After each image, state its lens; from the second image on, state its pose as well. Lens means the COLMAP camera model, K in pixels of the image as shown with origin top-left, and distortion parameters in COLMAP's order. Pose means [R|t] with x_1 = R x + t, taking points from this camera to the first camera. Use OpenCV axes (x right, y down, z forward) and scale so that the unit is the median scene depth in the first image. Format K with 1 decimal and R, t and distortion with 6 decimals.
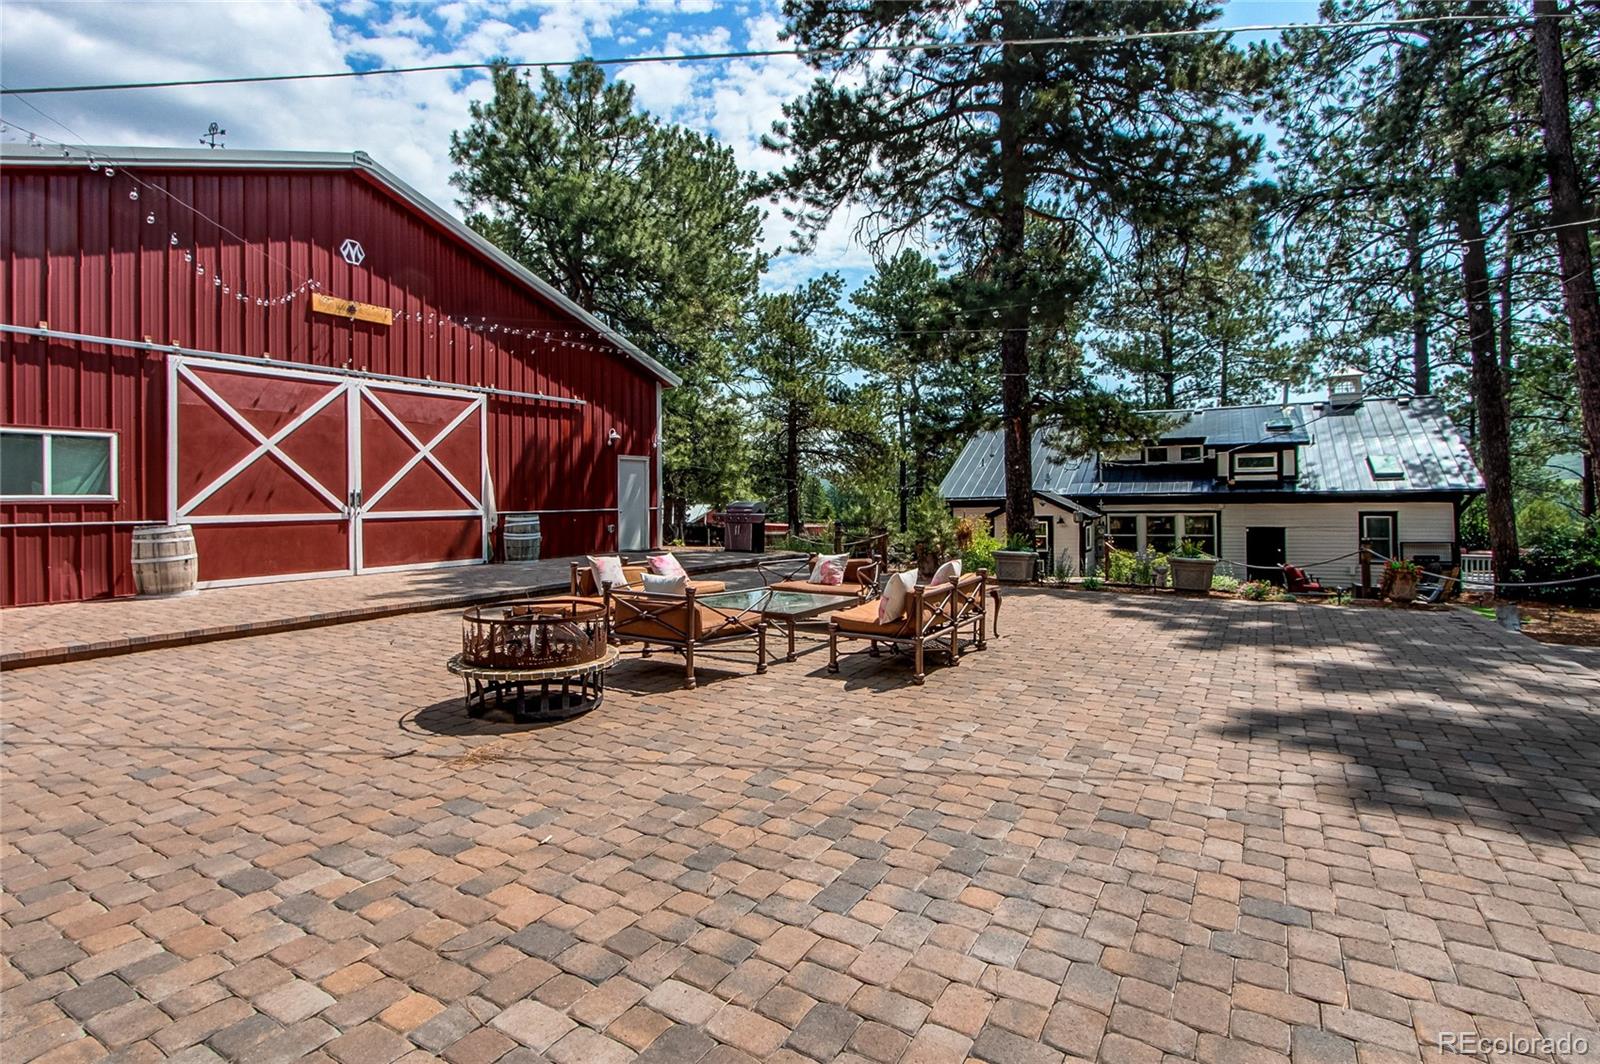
lens RADIAL K [[778.7, 0, 790.1], [0, 778.7, 503.9], [0, 0, 1]] dist [-0.017881, 0.006170]
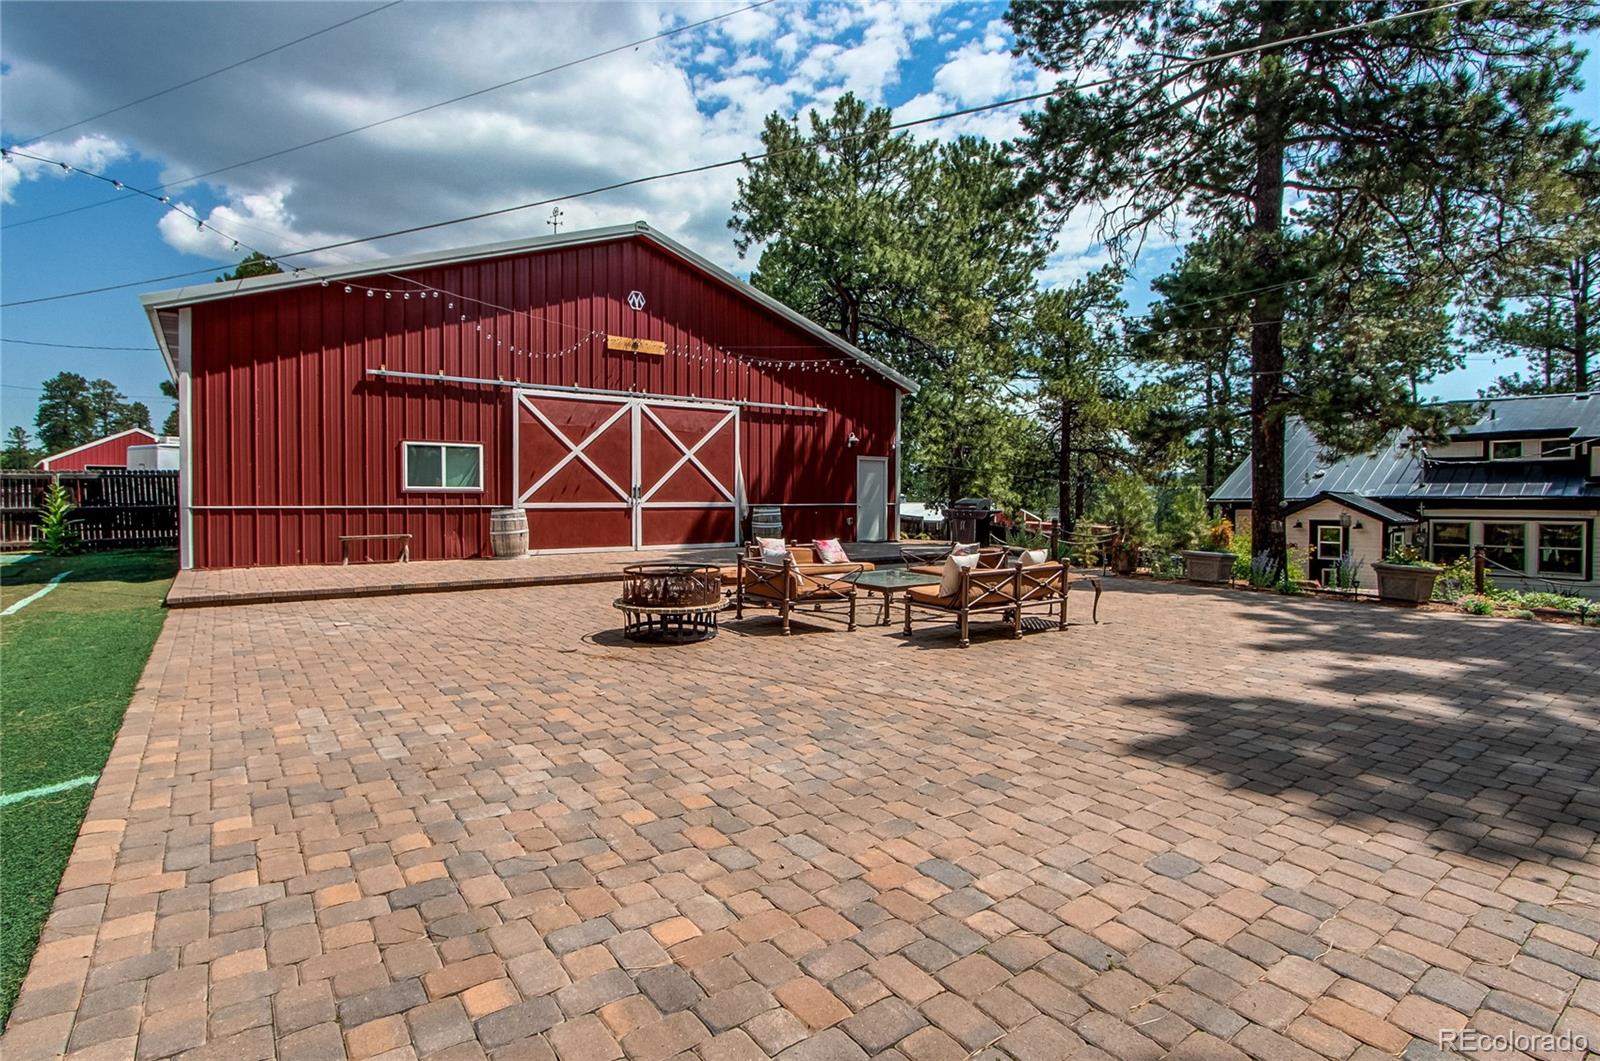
lens RADIAL K [[778.7, 0, 813.0], [0, 778.7, 524.2], [0, 0, 1]] dist [-0.017881, 0.006170]
pose [[0.929135, 0.024960, -0.368896, 0.187049], [-0.014615, 0.999418, 0.030811, 0.002863], [0.369451, -0.023236, 0.928960, -0.097800]]
